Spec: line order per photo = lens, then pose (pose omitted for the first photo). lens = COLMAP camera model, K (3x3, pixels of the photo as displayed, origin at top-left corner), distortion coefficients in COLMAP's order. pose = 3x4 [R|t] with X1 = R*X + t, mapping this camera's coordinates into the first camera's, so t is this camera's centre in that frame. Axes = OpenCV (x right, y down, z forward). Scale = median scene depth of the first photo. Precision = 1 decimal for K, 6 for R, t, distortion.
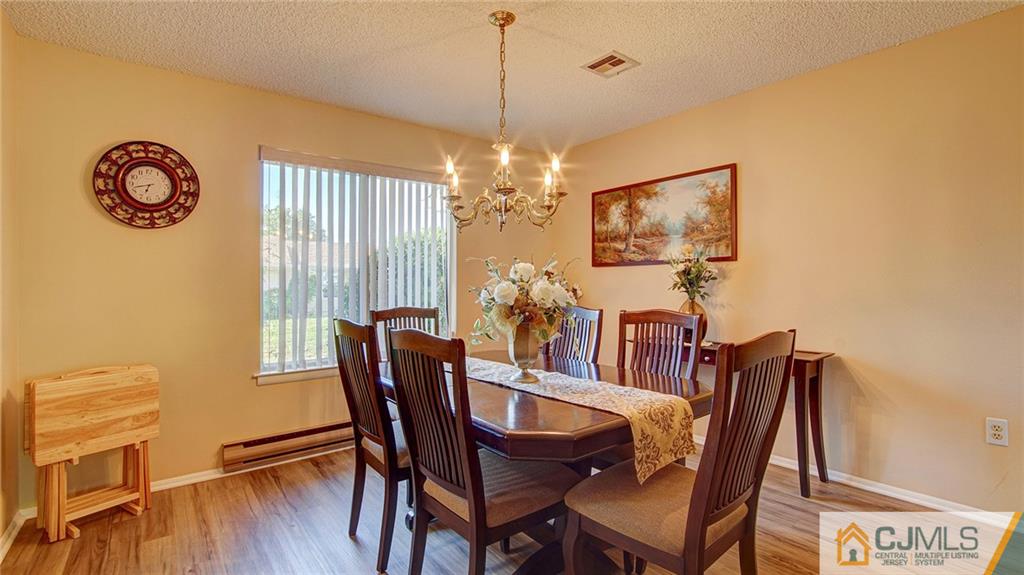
lens RADIAL K [[461.6, 0, 512.0], [0, 461.6, 287.5], [0, 0, 1]] dist [-0.063061, 0.016403]
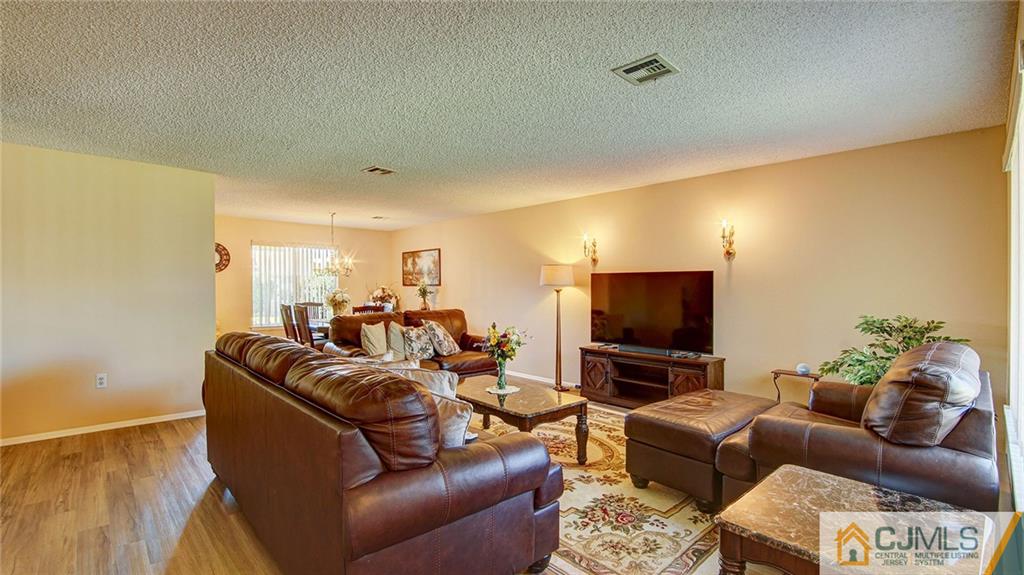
lens RADIAL K [[461.6, 0, 512.0], [0, 461.6, 287.5], [0, 0, 1]] dist [-0.063061, 0.016403]
pose [[0.995714, 0.006781, 0.092238, 0.626486], [-0.005953, 0.999939, -0.009253, -0.026009], [-0.092295, 0.008664, 0.995694, -1.572882]]
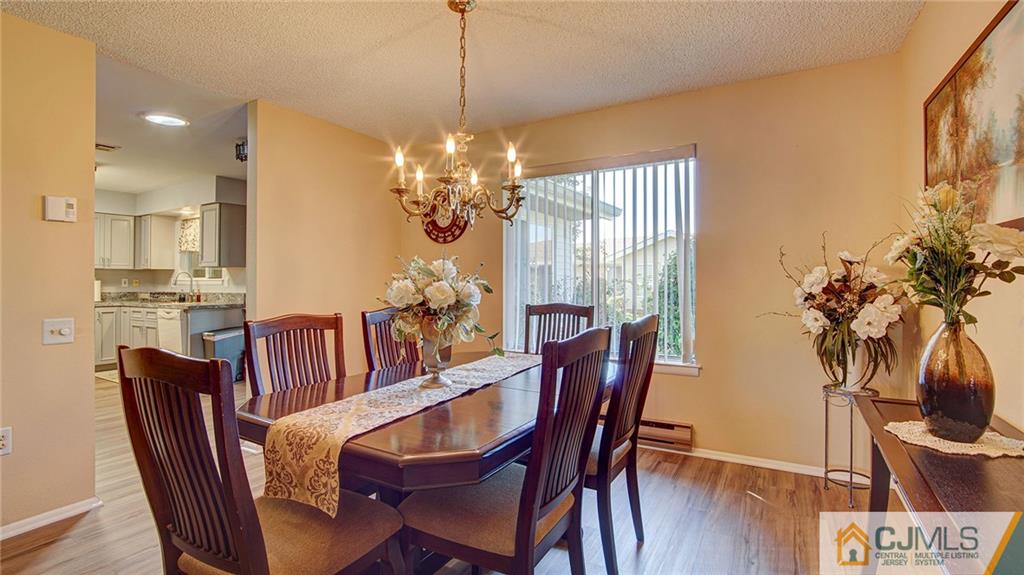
lens RADIAL K [[461.6, 0, 512.0], [0, 461.6, 287.5], [0, 0, 1]] dist [-0.063061, 0.016403]
pose [[0.388242, 0.014382, -0.921445, 0.576830], [-0.003525, 0.999894, 0.014122, -0.004519], [0.921551, -0.002234, 0.388252, 0.477958]]
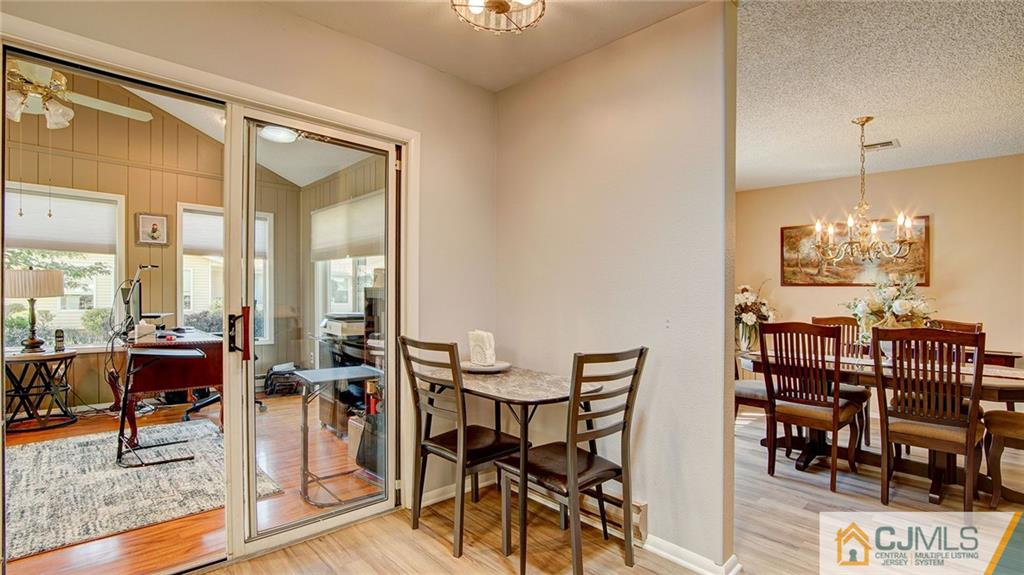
lens RADIAL K [[461.6, 0, 512.0], [0, 461.6, 287.5], [0, 0, 1]] dist [-0.063061, 0.016403]
pose [[0.996816, 0.032529, 0.072801, -0.828528], [-0.030860, 0.999237, -0.023928, 0.014990], [-0.073524, 0.021605, 0.997059, -0.231890]]
